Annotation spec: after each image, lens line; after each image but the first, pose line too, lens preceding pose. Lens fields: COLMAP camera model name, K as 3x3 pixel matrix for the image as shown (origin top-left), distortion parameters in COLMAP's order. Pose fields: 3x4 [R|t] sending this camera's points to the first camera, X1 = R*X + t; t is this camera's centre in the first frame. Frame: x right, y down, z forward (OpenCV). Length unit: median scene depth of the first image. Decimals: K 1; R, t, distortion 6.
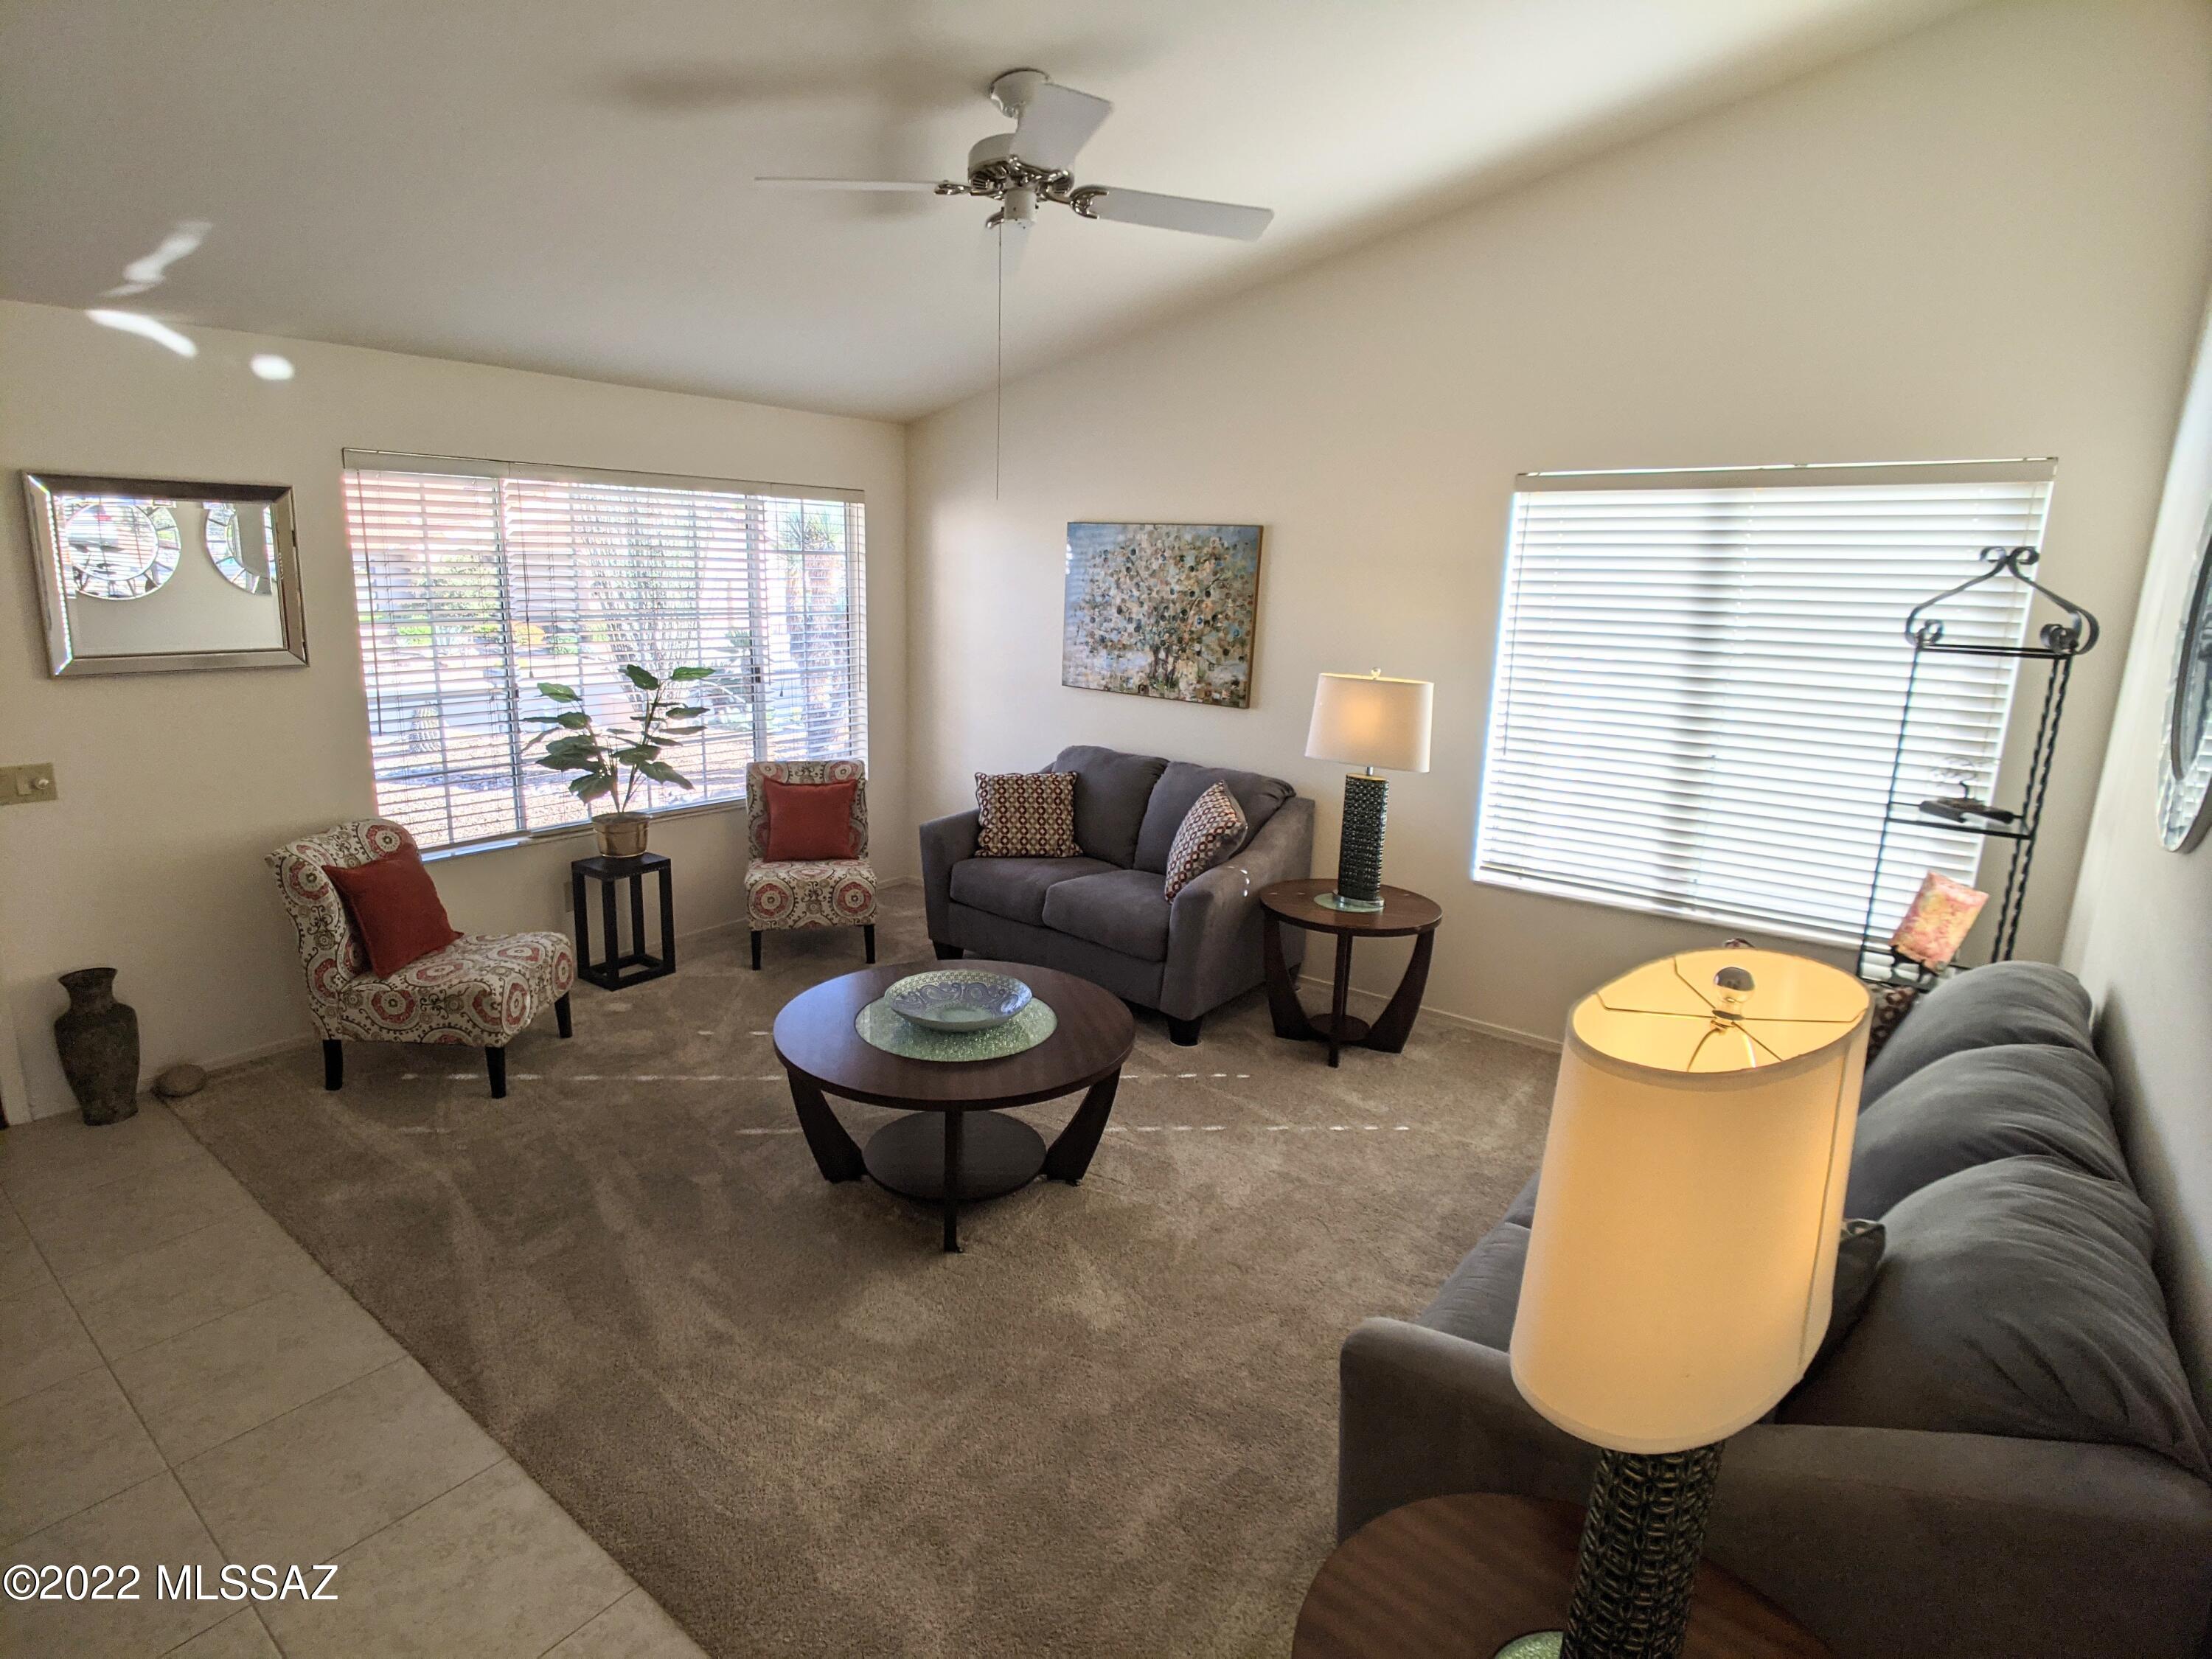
lens RADIAL K [[1160.7, 0, 1113.2], [0, 1160.7, 816.6], [0, 0, 1]] dist [-0.027812, 0.011842]
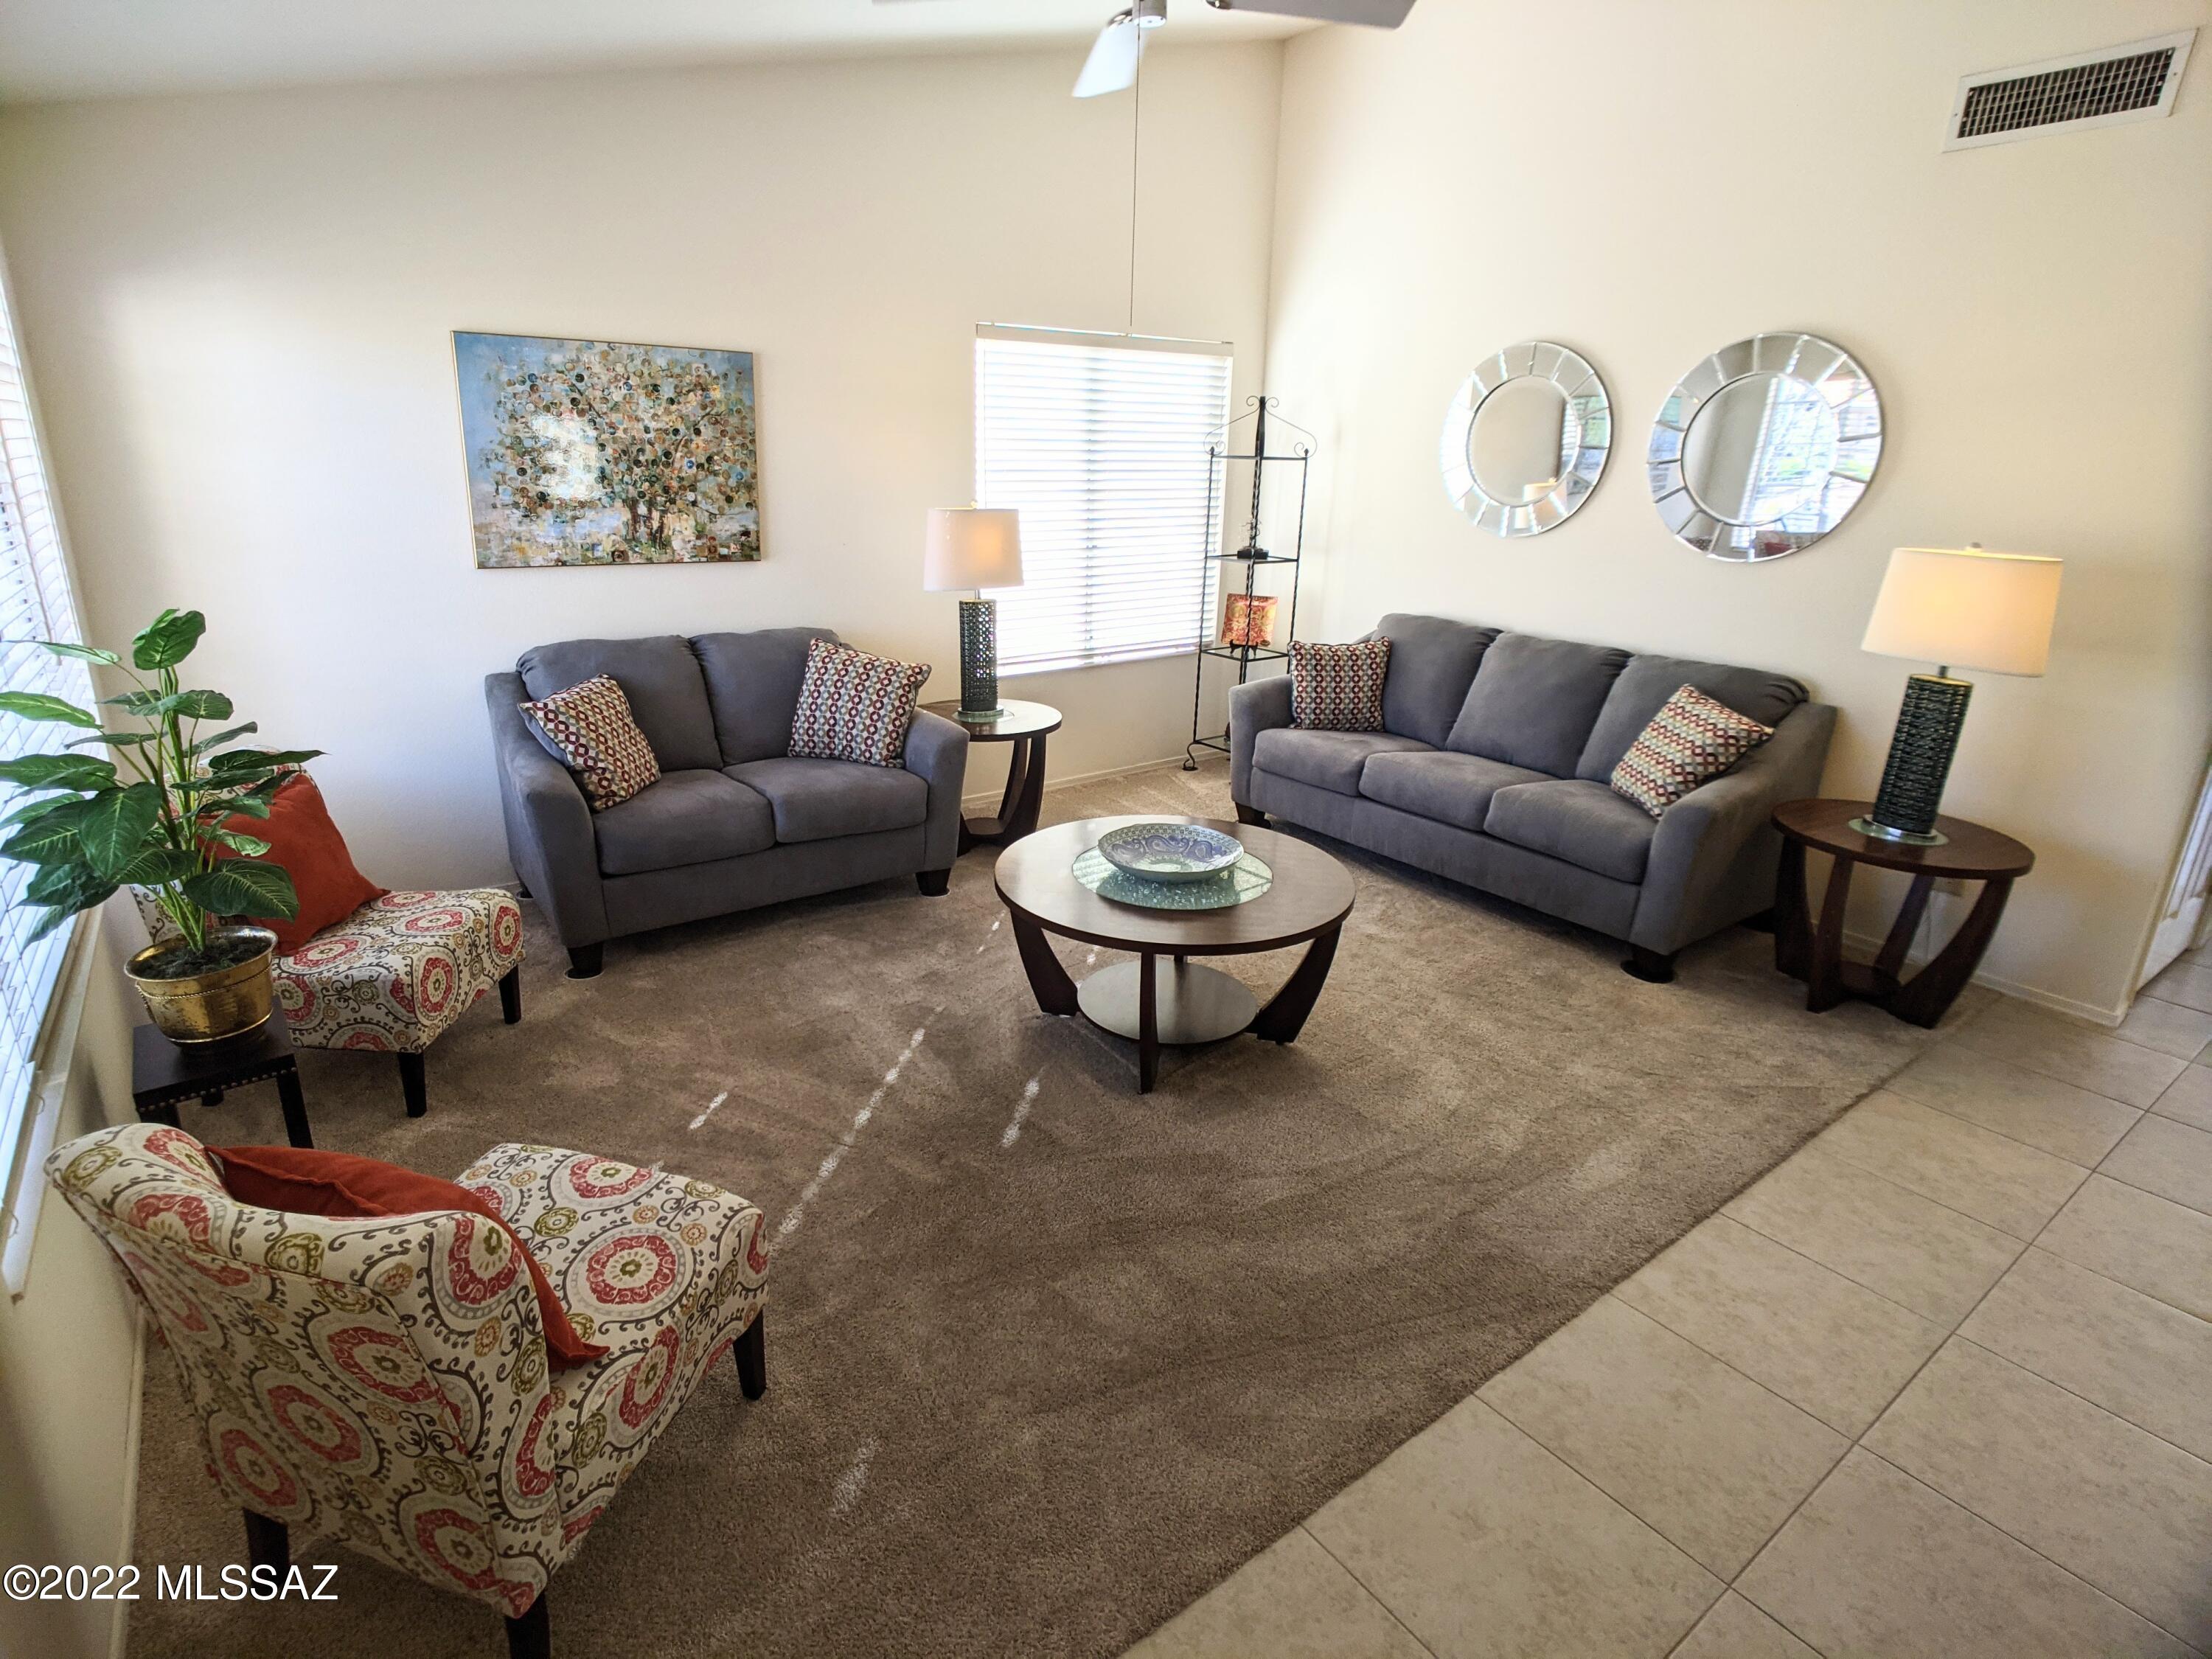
lens RADIAL K [[1160.7, 0, 1114.3], [0, 1160.7, 838.9], [0, 0, 1]] dist [-0.027812, 0.011842]
pose [[0.256557, -0.314883, 0.913798, -0.705972], [0.204891, 0.941674, 0.266963, -0.070779], [-0.944562, 0.118738, 0.306110, 0.469961]]
